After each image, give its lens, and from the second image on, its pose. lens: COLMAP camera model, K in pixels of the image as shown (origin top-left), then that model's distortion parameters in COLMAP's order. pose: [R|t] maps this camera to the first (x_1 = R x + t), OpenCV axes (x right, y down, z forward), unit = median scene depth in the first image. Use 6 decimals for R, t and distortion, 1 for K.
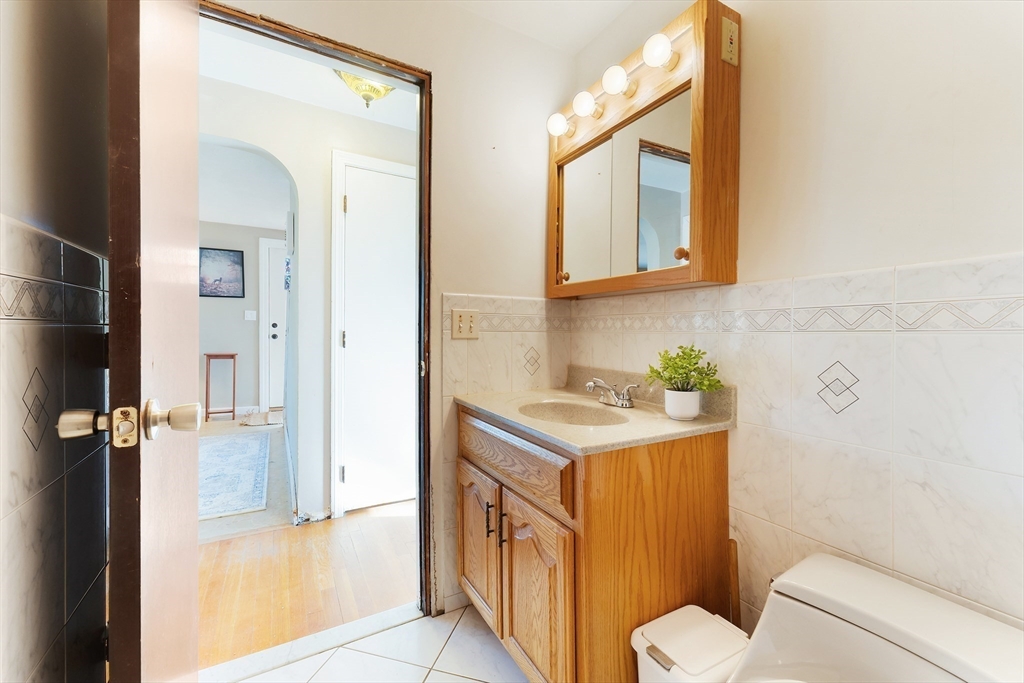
lens RADIAL K [[424.8, 0, 512.0], [0, 424.8, 341.5], [0, 0, 1]] dist [0.000311, -0.000015]
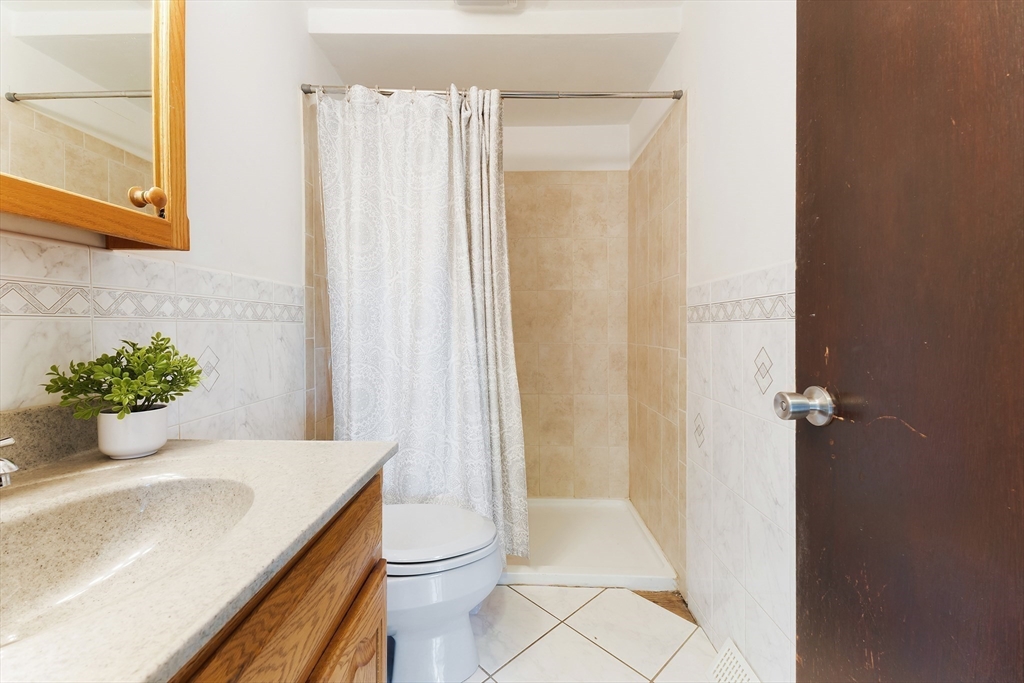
lens RADIAL K [[424.8, 0, 512.0], [0, 424.8, 341.5], [0, 0, 1]] dist [0.000311, -0.000015]
pose [[-0.846796, -0.037257, 0.530611, -0.422590], [-0.010552, 0.998524, 0.053272, -0.027999], [-0.531813, 0.039511, -0.845940, 1.219697]]
